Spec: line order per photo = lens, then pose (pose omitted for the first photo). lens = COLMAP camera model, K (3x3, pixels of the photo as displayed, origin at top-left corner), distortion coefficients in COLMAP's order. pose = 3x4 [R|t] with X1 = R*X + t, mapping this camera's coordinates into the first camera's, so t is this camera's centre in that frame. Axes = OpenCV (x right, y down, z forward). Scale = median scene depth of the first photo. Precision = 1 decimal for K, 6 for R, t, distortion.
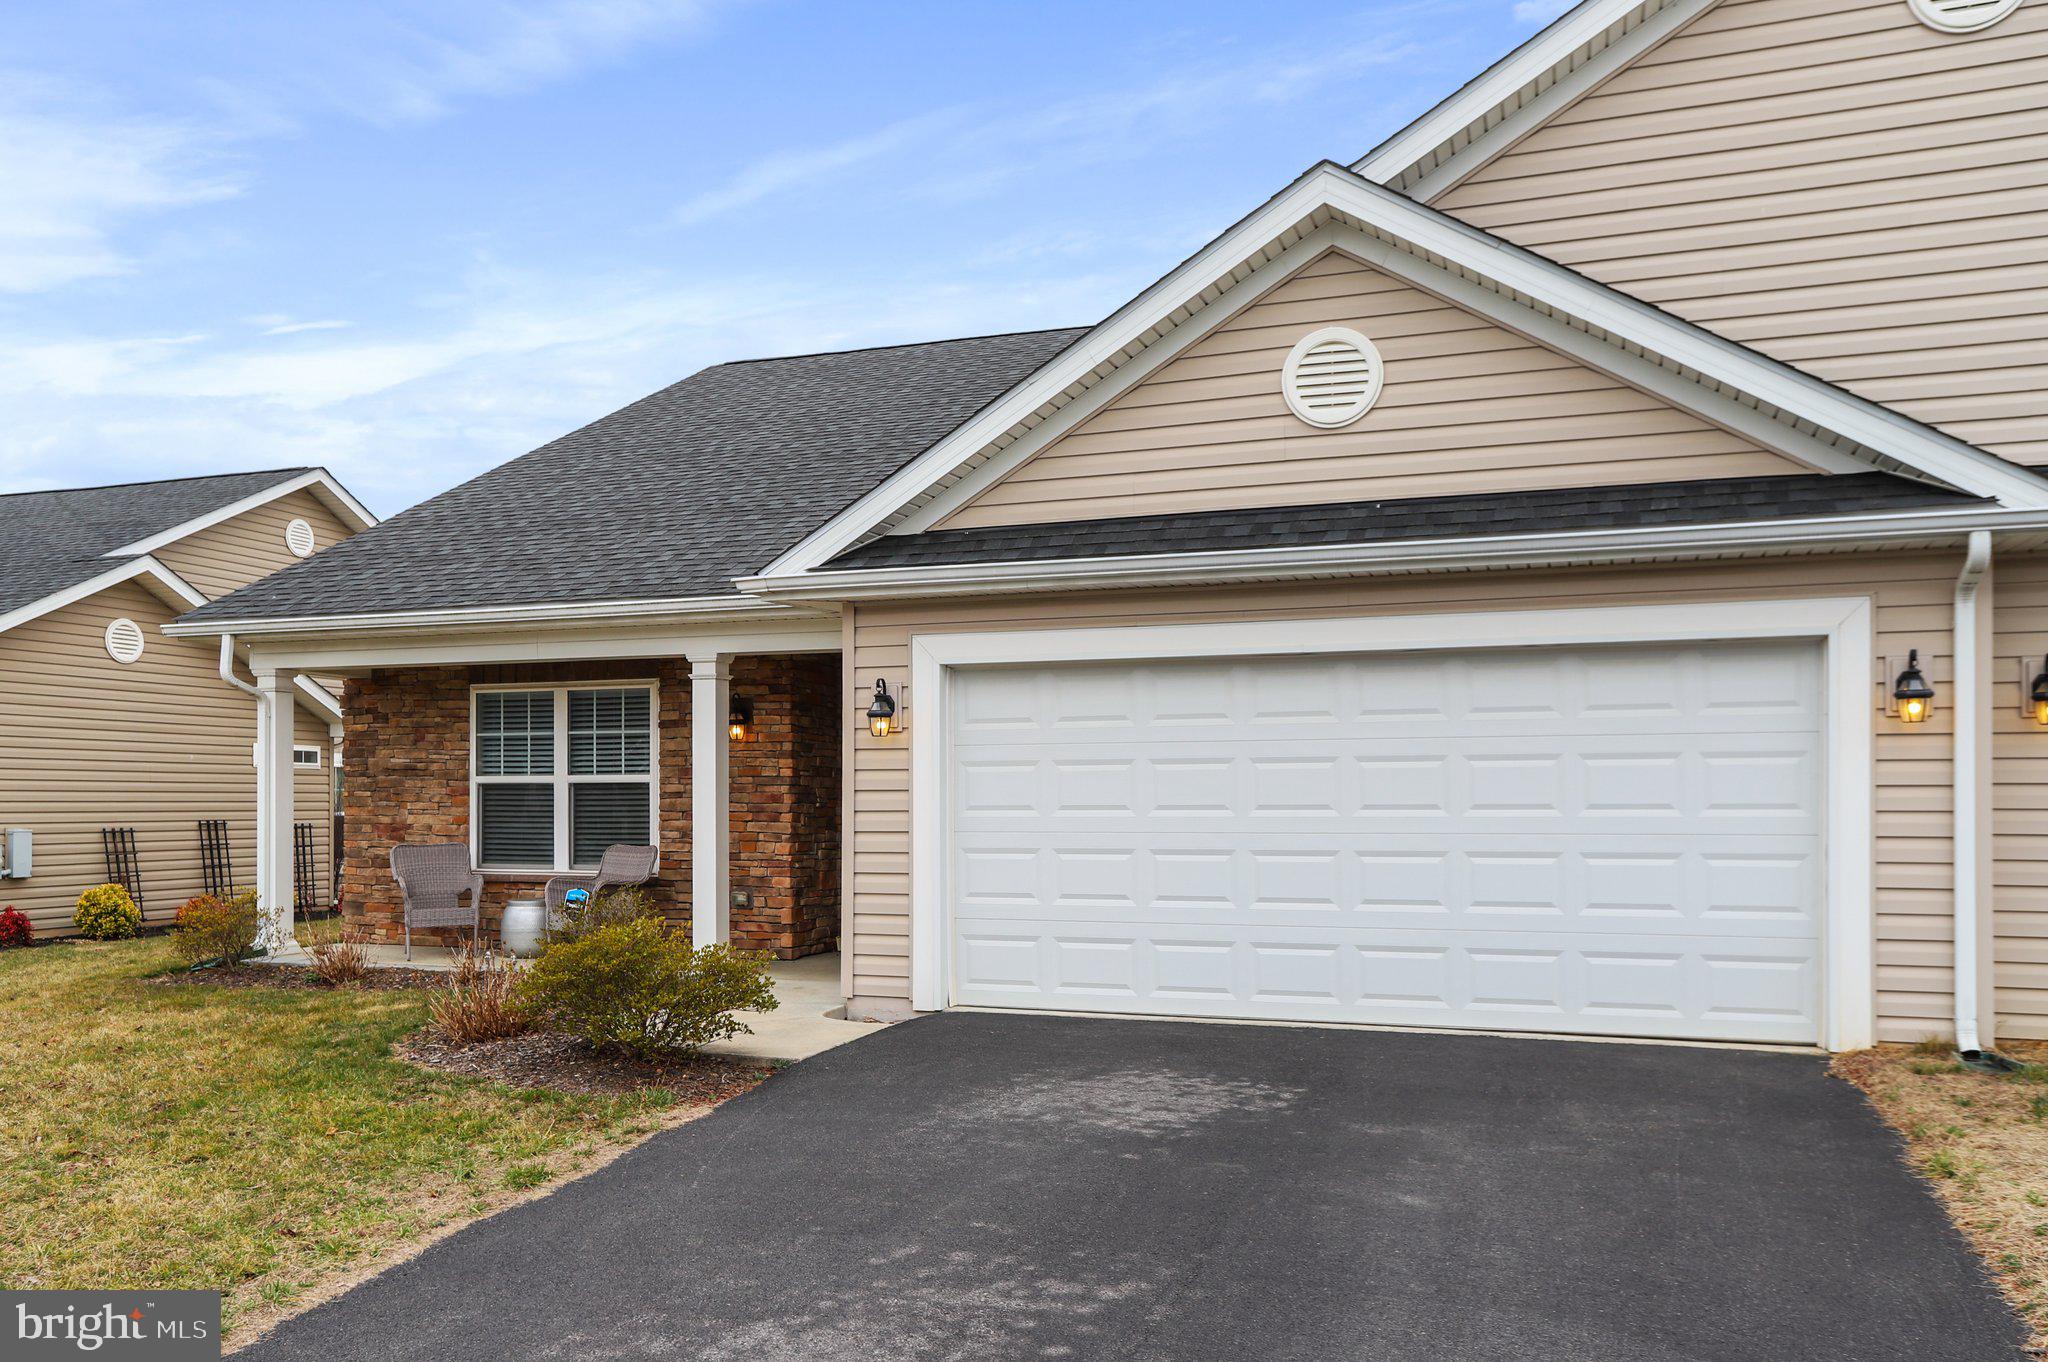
lens RADIAL K [[1631.7, 0, 977.3], [0, 1631.7, 741.1], [0, 0, 1]] dist [0.008000, 0.008030]
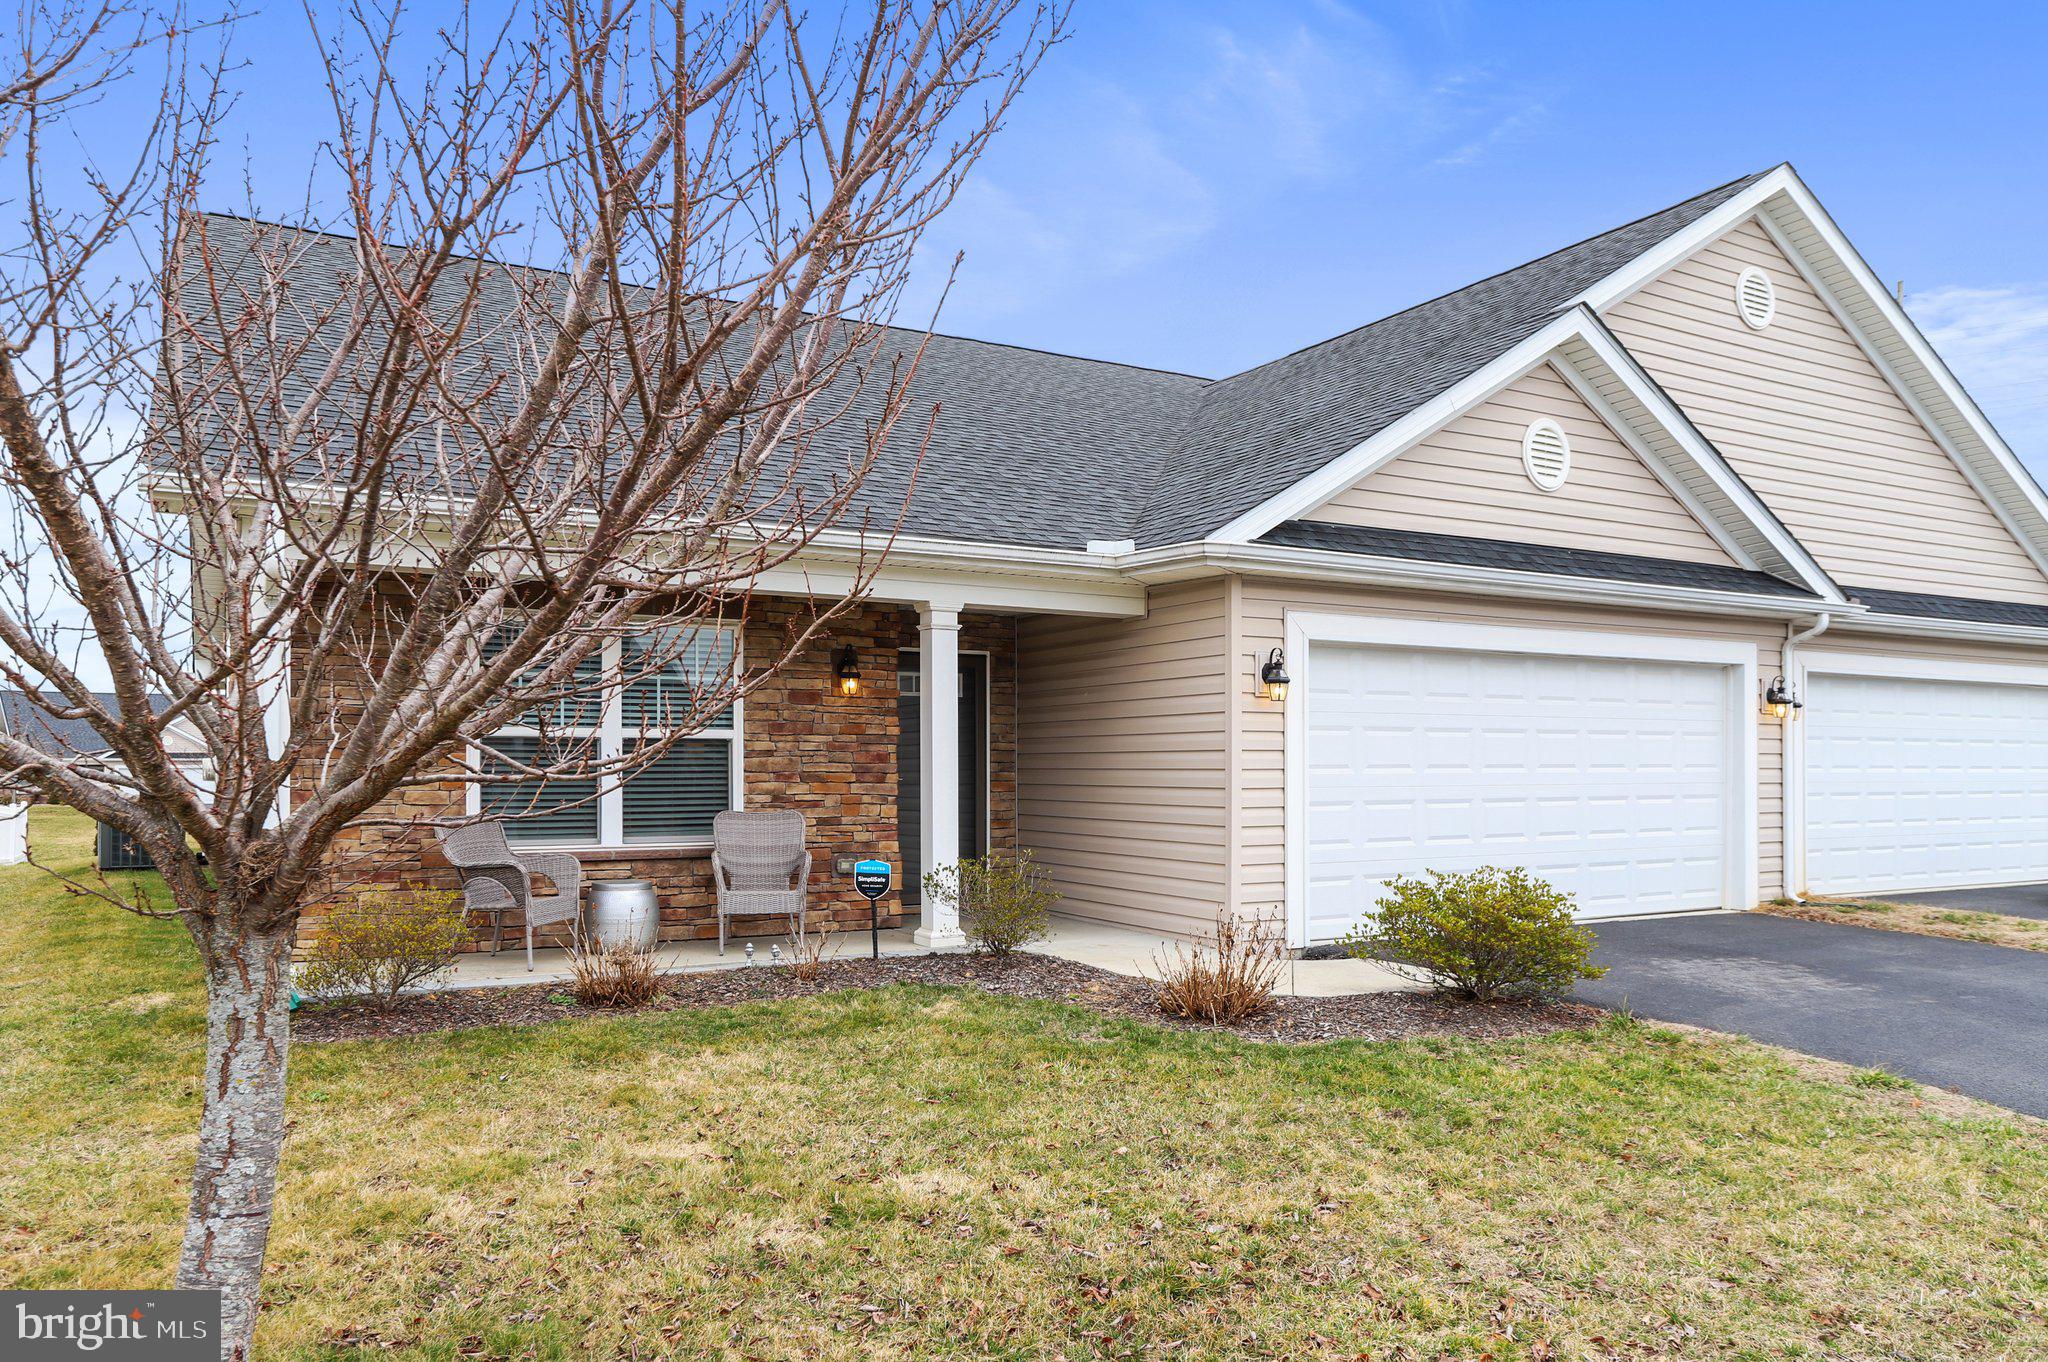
lens RADIAL K [[1443.4, 0, 1019.9], [0, 1443.4, 709.9], [0, 0, 1]] dist [-0.003279, 0.002124]
pose [[0.636417, 0.031479, 0.770703, -0.990190], [-0.029205, 0.999434, -0.016705, 0.026035], [-0.770792, -0.011877, 0.636976, 0.559021]]
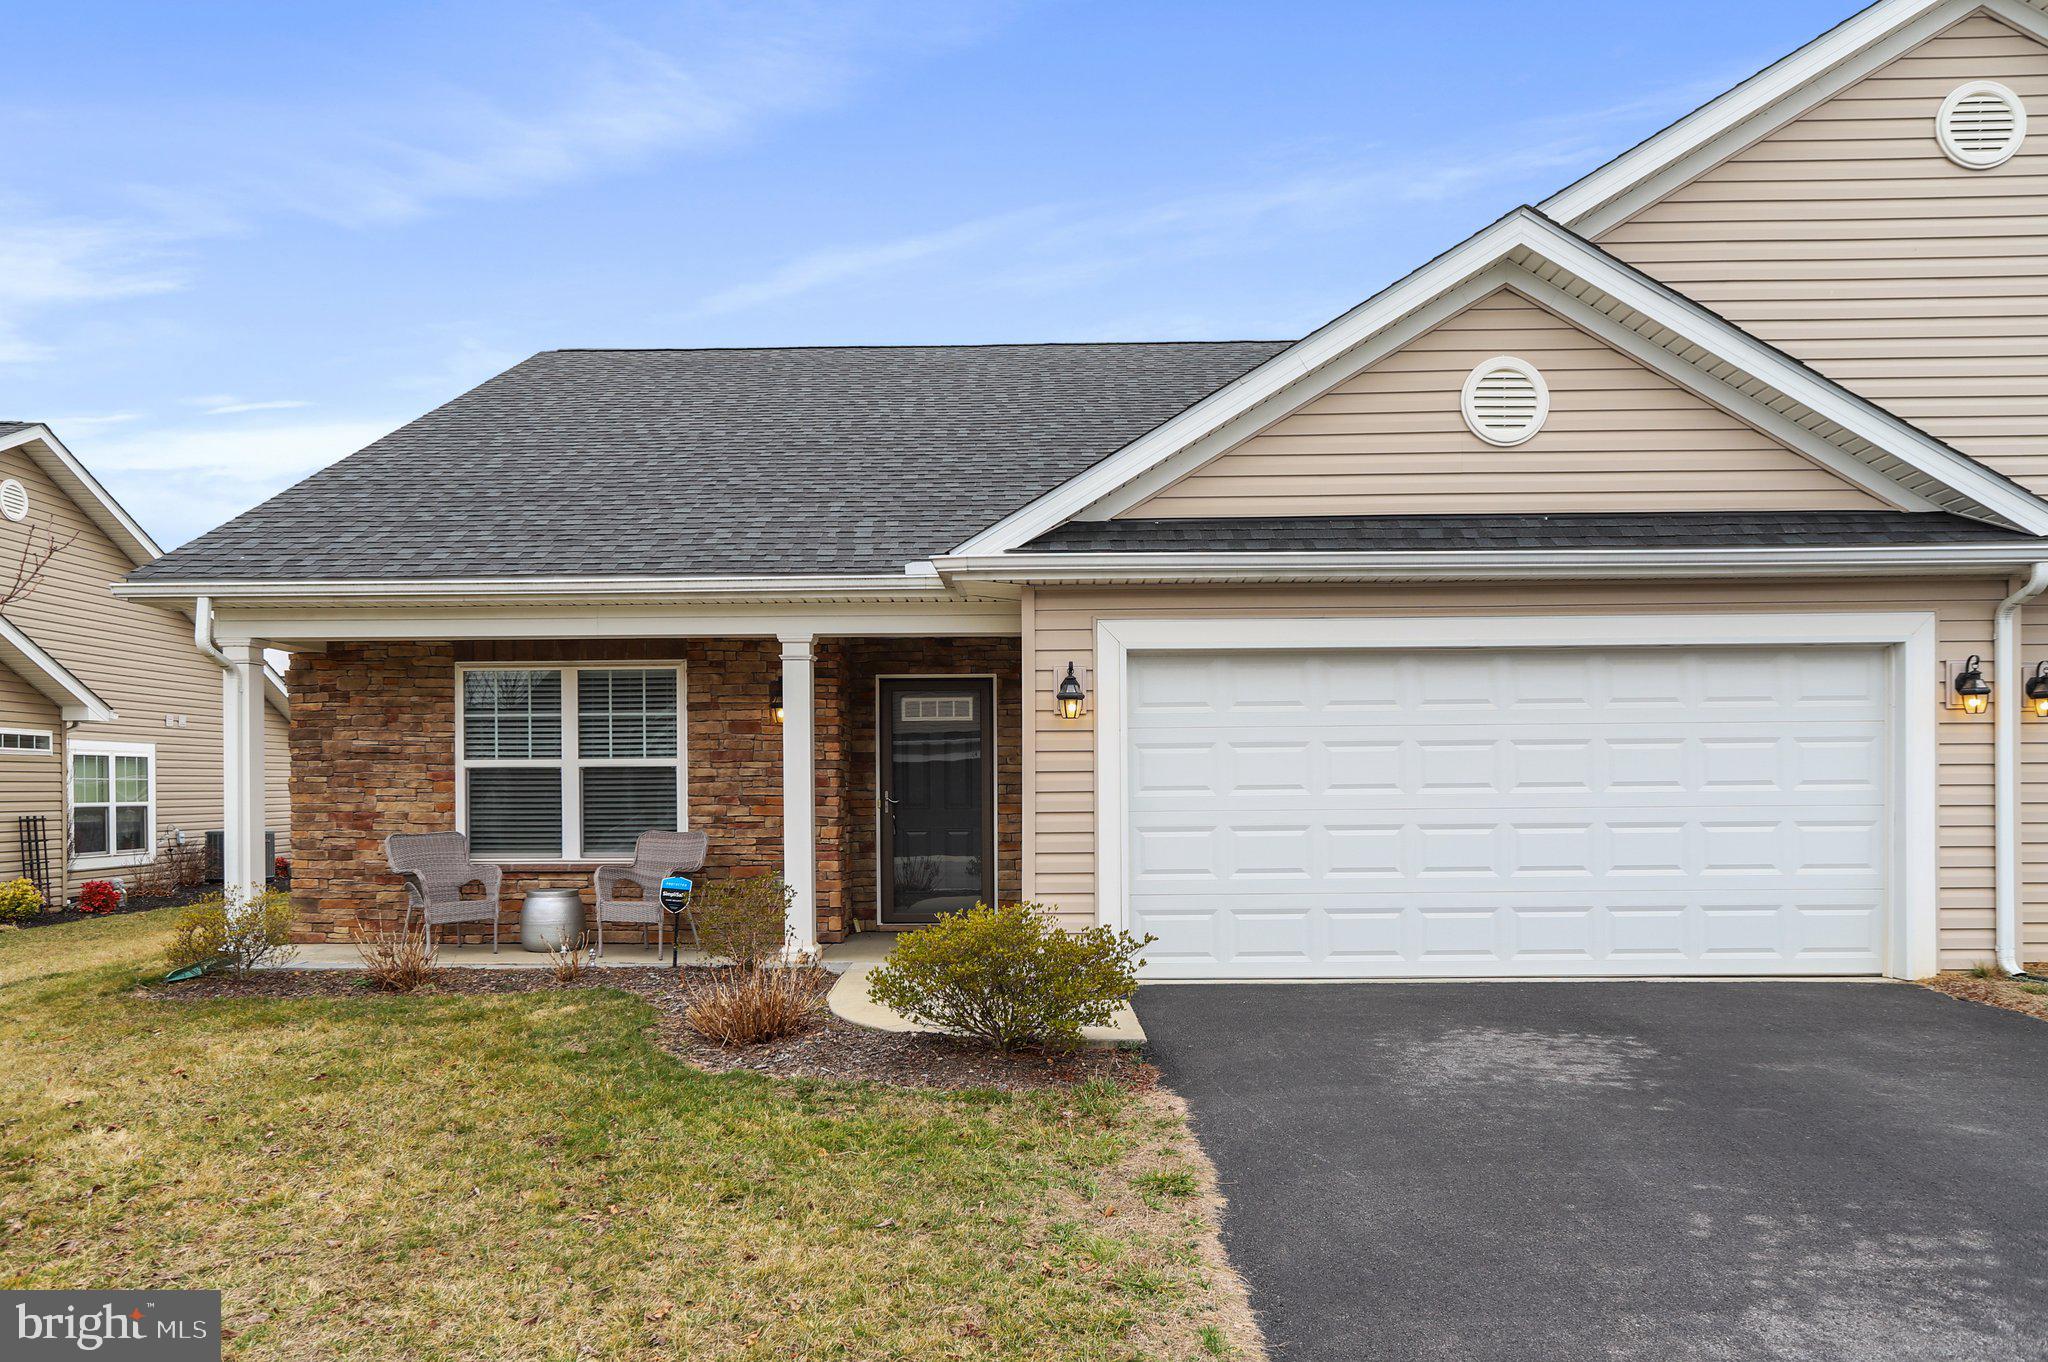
lens RADIAL K [[1435.4, 0, 998.8], [0, 1435.4, 750.6], [0, 0, 1]] dist [-0.013736, 0.028090]
pose [[0.943346, 0.004049, 0.331787, -0.431712], [-0.006849, 0.999950, 0.007272, 0.011956], [-0.331741, -0.009132, 0.943326, 0.183940]]
